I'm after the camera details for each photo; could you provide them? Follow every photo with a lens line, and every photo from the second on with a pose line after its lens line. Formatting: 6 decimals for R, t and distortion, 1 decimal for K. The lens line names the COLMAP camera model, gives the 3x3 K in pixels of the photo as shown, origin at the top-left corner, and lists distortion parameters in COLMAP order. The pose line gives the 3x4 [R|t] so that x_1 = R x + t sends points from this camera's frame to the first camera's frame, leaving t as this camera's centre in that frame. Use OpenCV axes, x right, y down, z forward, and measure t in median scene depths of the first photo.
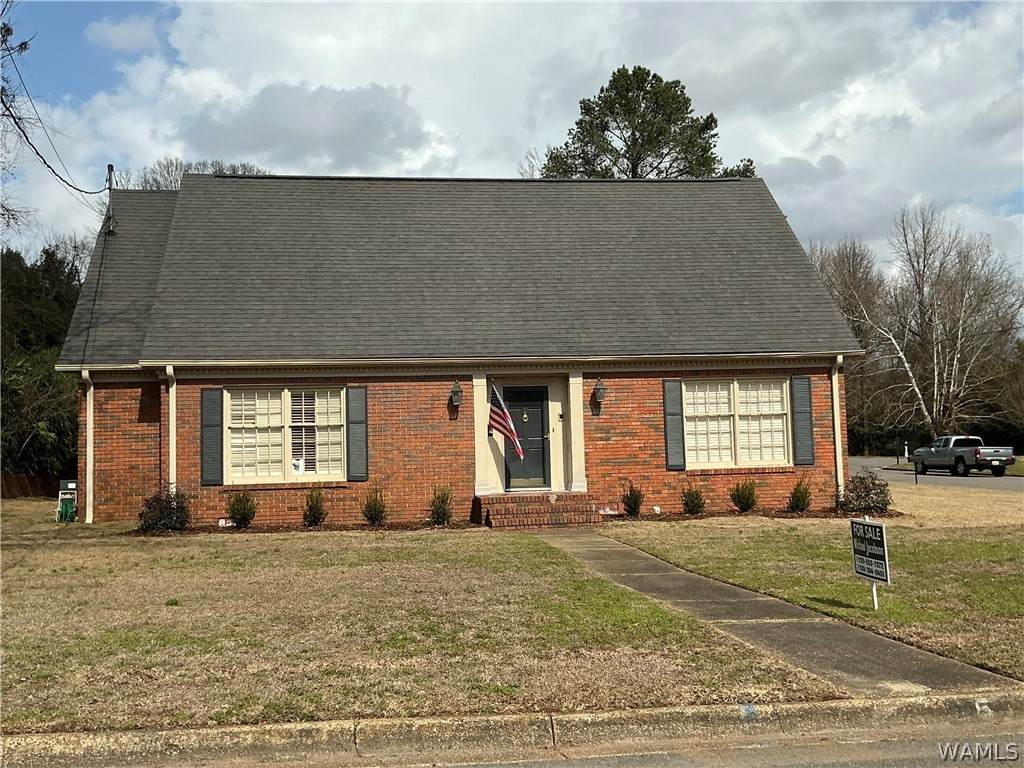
lens RADIAL K [[1017.5, 0, 512.8], [0, 1017.5, 386.2], [0, 0, 1]] dist [0.076901, 0.000000]
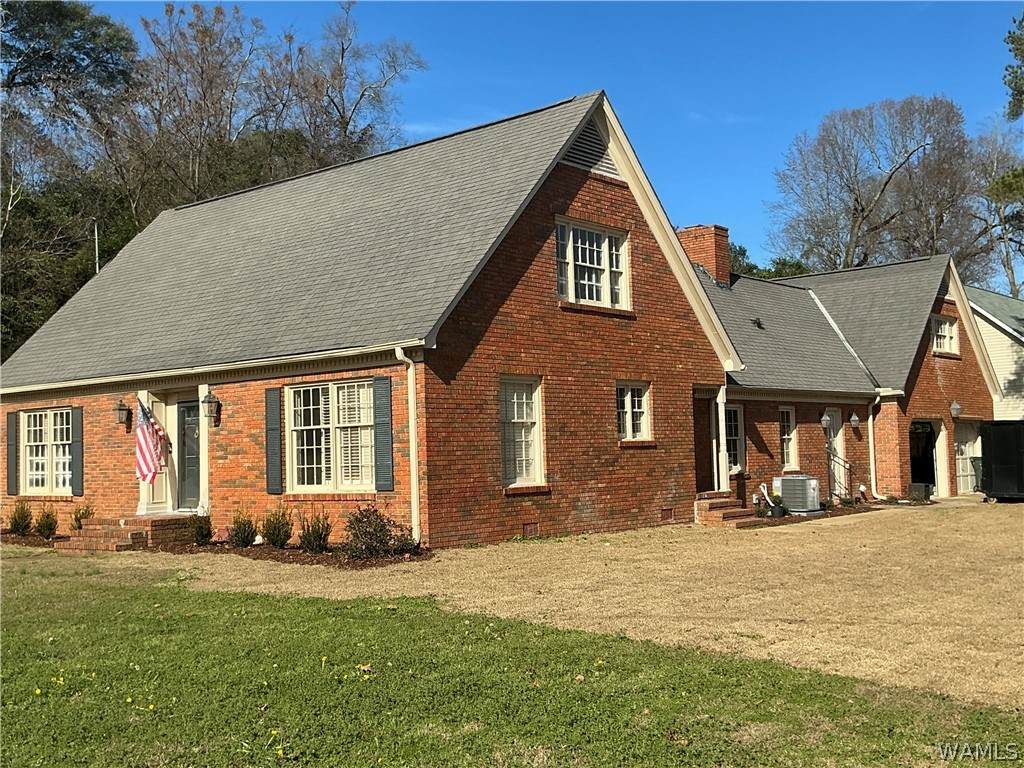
lens RADIAL K [[1132.8, 0, 511.7], [0, 1132.8, 383.7], [0, 0, 1]] dist [0.080985, 0.000000]
pose [[0.673532, -0.029568, -0.738566, 0.996775], [0.091023, 0.994912, 0.043178, -0.033007], [0.733532, -0.096308, 0.672797, 0.512391]]
